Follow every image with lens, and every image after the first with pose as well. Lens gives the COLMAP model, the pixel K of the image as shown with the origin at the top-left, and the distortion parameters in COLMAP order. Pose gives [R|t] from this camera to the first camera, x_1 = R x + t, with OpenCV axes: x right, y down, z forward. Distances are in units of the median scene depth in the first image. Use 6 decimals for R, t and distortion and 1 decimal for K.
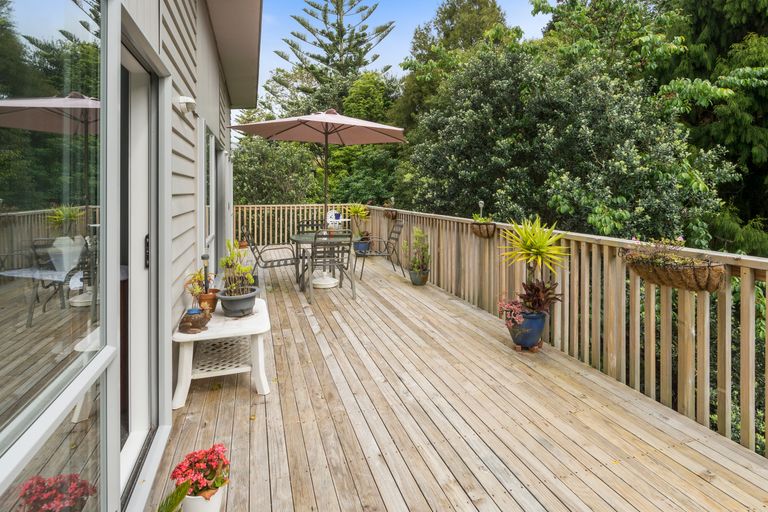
lens RADIAL K [[434.3, 0, 385.3], [0, 434.3, 183.5], [0, 0, 1]] dist [-0.000290, 0.000691]
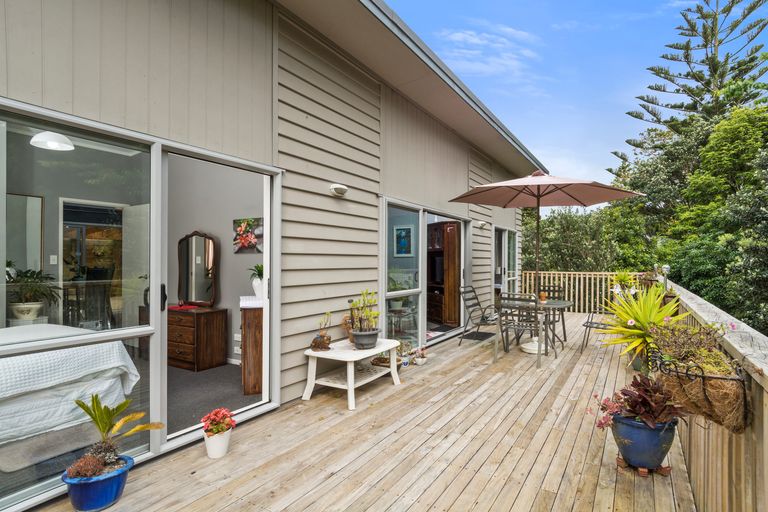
lens RADIAL K [[400.0, 0, 384.0], [0, 400.0, 256.0], [0, 0, 1]] dist [0.002479, 0.001509]
pose [[0.650581, -0.003288, -0.759430, 0.156404], [0.006461, 0.999978, 0.001206, 0.007815], [0.759410, -0.005691, 0.650588, 0.072256]]
